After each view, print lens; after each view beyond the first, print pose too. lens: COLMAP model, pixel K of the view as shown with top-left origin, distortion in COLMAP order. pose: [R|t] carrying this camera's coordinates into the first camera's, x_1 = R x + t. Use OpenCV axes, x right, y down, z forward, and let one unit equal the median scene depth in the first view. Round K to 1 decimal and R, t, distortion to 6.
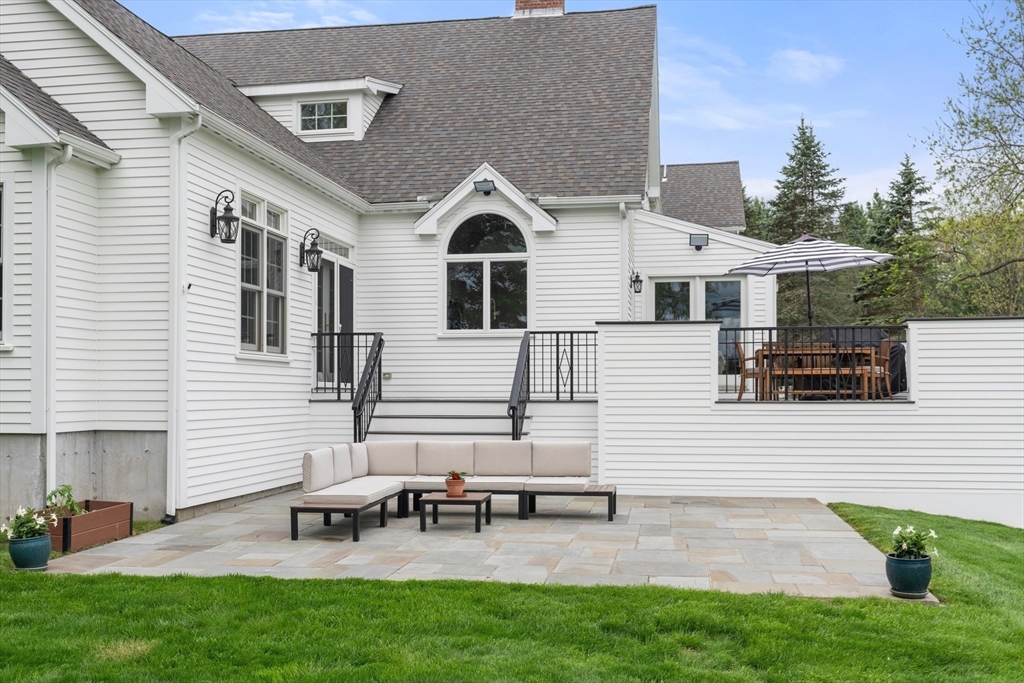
lens RADIAL K [[971.9, 0, 512.4], [0, 971.9, 339.3], [0, 0, 1]] dist [-0.016501, 0.000000]
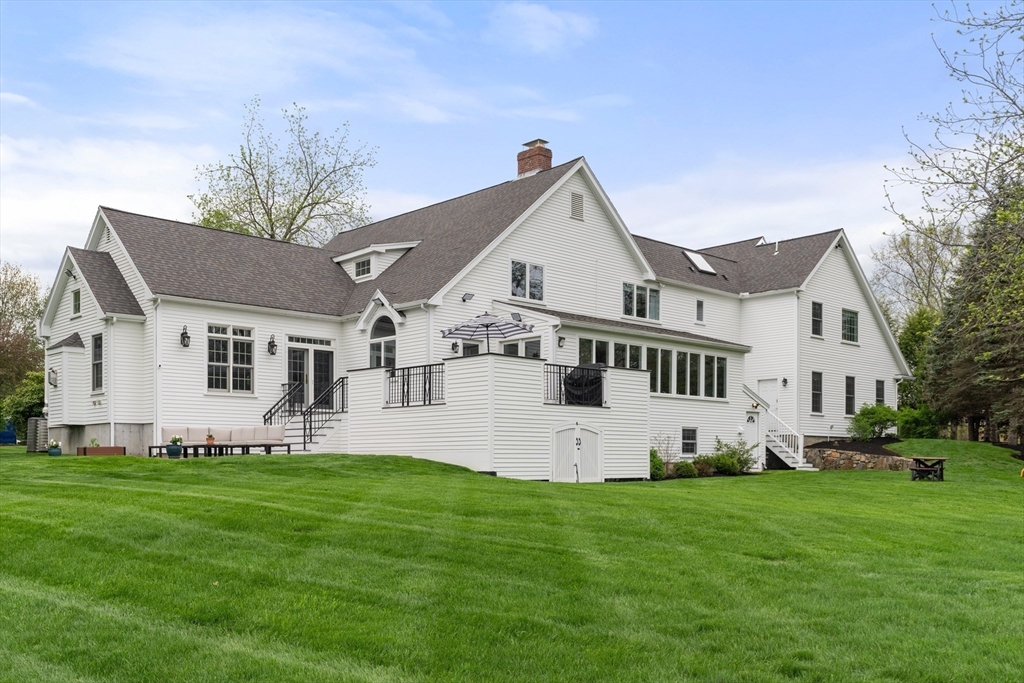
lens RADIAL K [[930.8, 0, 511.5], [0, 930.8, 340.4], [0, 0, 1]] dist [-0.005504, 0.000000]
pose [[0.802988, -0.079179, -0.590712, 1.218209], [0.030909, 0.995335, -0.091398, 0.086523], [0.595193, 0.055133, 0.801689, -0.268681]]
